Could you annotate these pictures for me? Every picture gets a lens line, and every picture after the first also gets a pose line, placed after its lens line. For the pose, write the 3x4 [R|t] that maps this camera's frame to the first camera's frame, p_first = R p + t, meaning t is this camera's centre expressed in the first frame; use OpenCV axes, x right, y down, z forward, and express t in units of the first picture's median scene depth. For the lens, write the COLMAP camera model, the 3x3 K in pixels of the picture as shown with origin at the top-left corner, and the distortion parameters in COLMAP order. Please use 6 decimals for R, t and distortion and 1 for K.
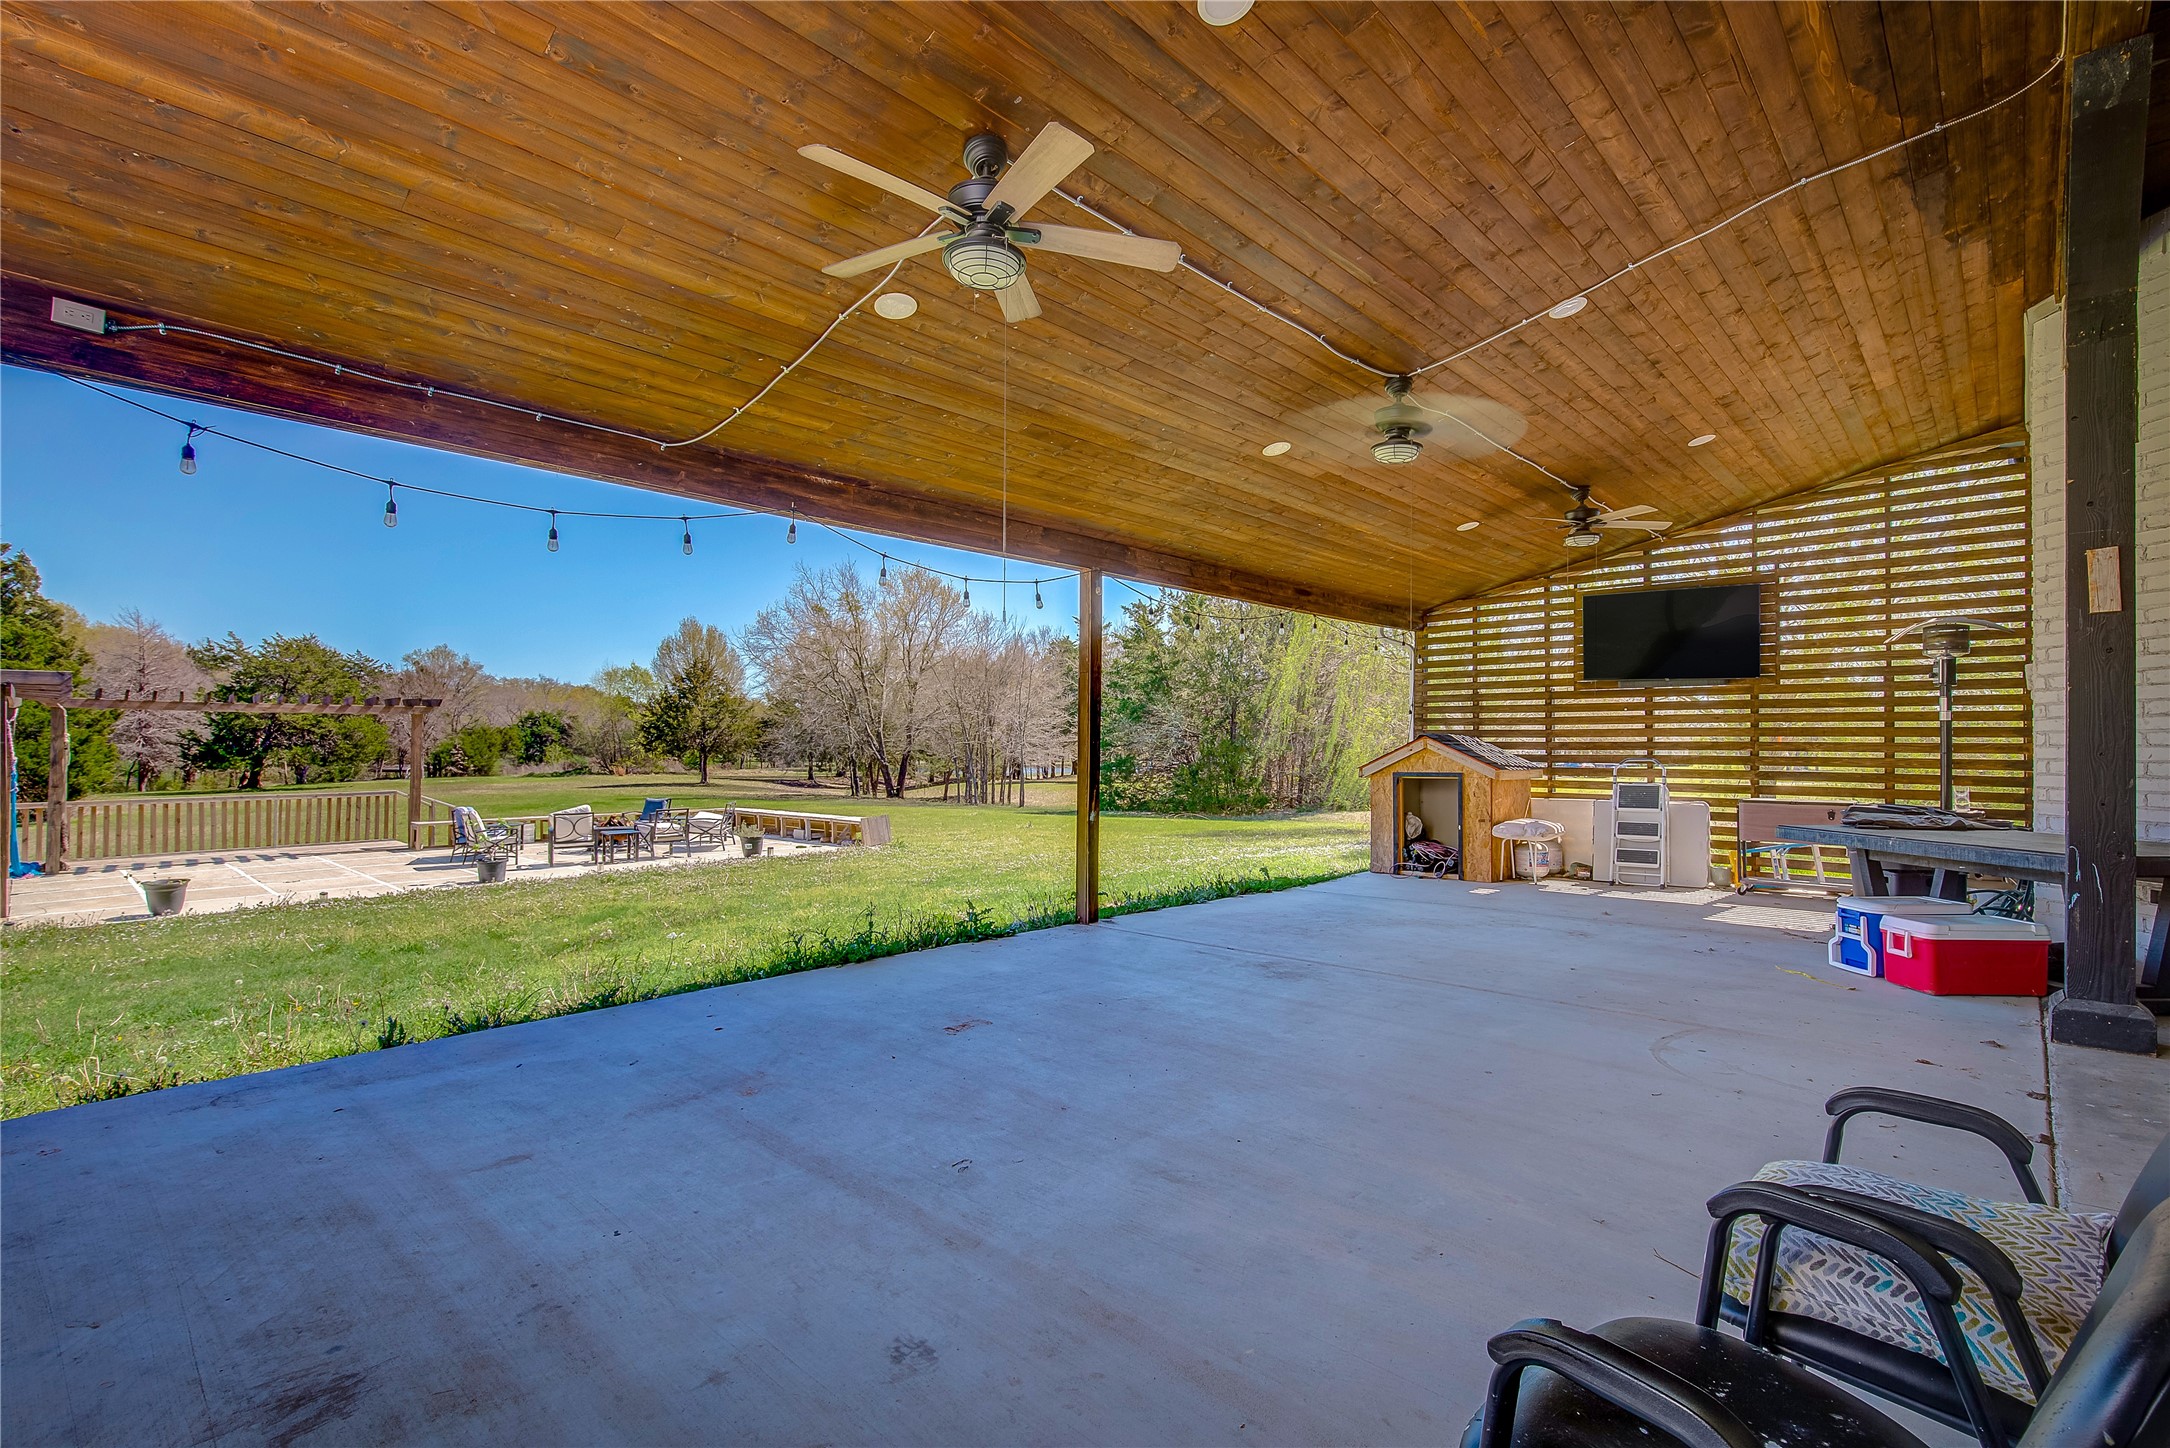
lens RADIAL K [[1001.6, 0, 1084.0], [0, 1001.6, 730.4], [0, 0, 1]] dist [0.000624, 0.000174]
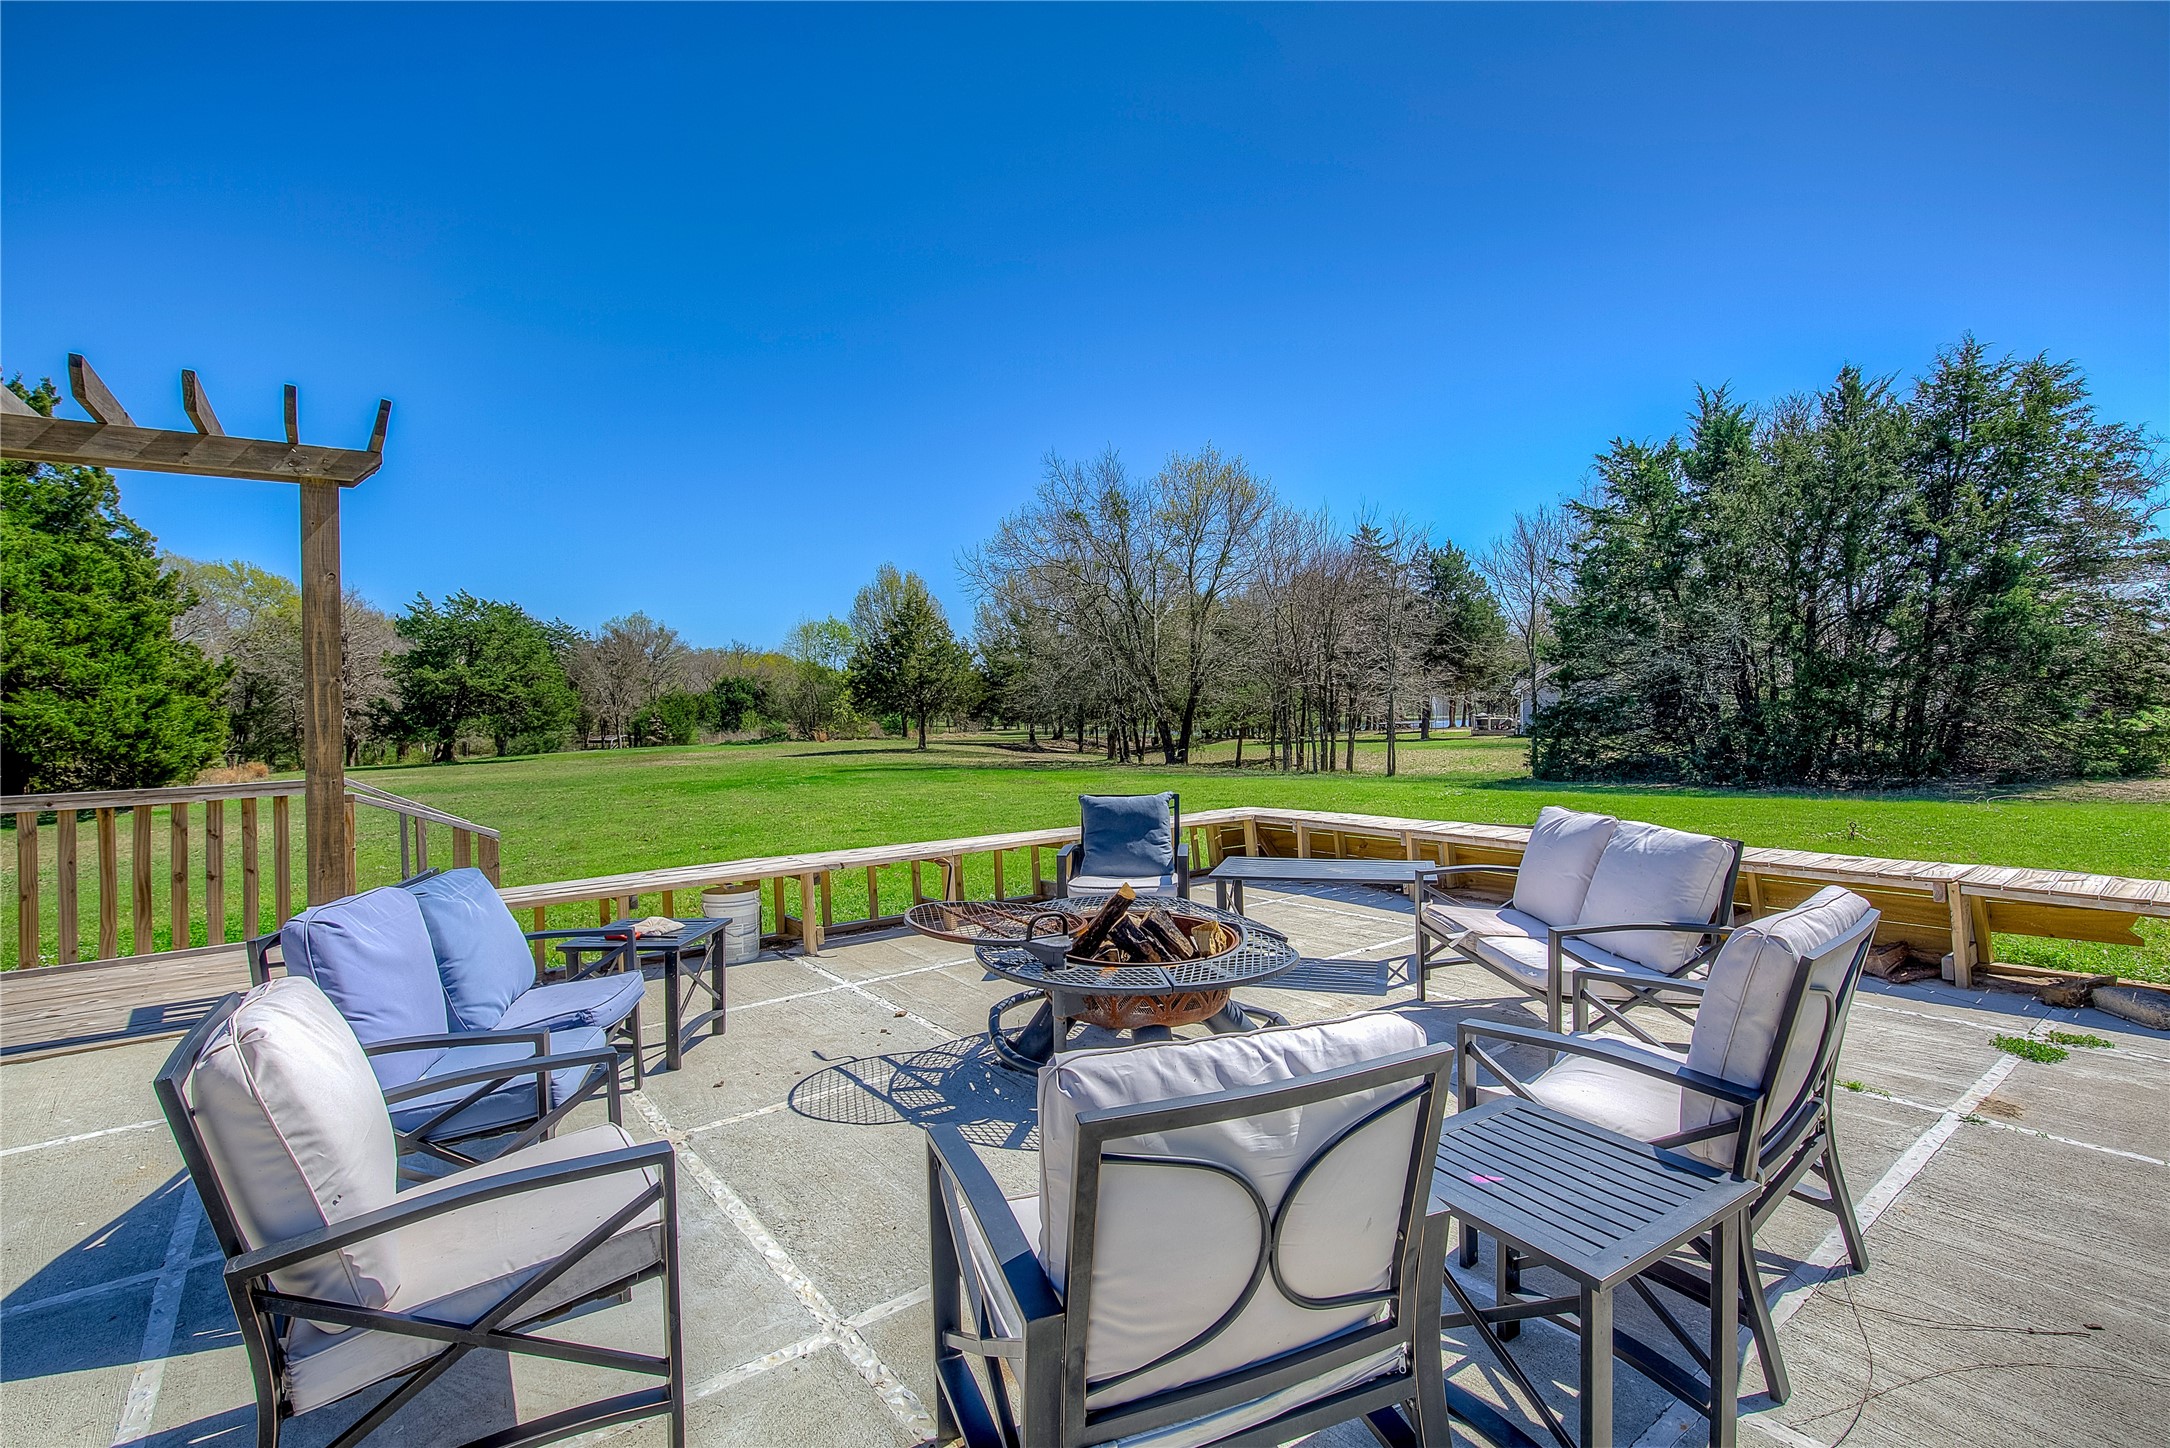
lens RADIAL K [[1001.6, 0, 1086.2], [0, 1001.6, 722.0], [0, 0, 1]] dist [0.000624, 0.000174]
pose [[0.987101, -0.019928, -0.158856, -0.095409], [0.024608, 0.999317, 0.027550, 0.009688], [0.158199, -0.031104, 0.986917, 0.170534]]
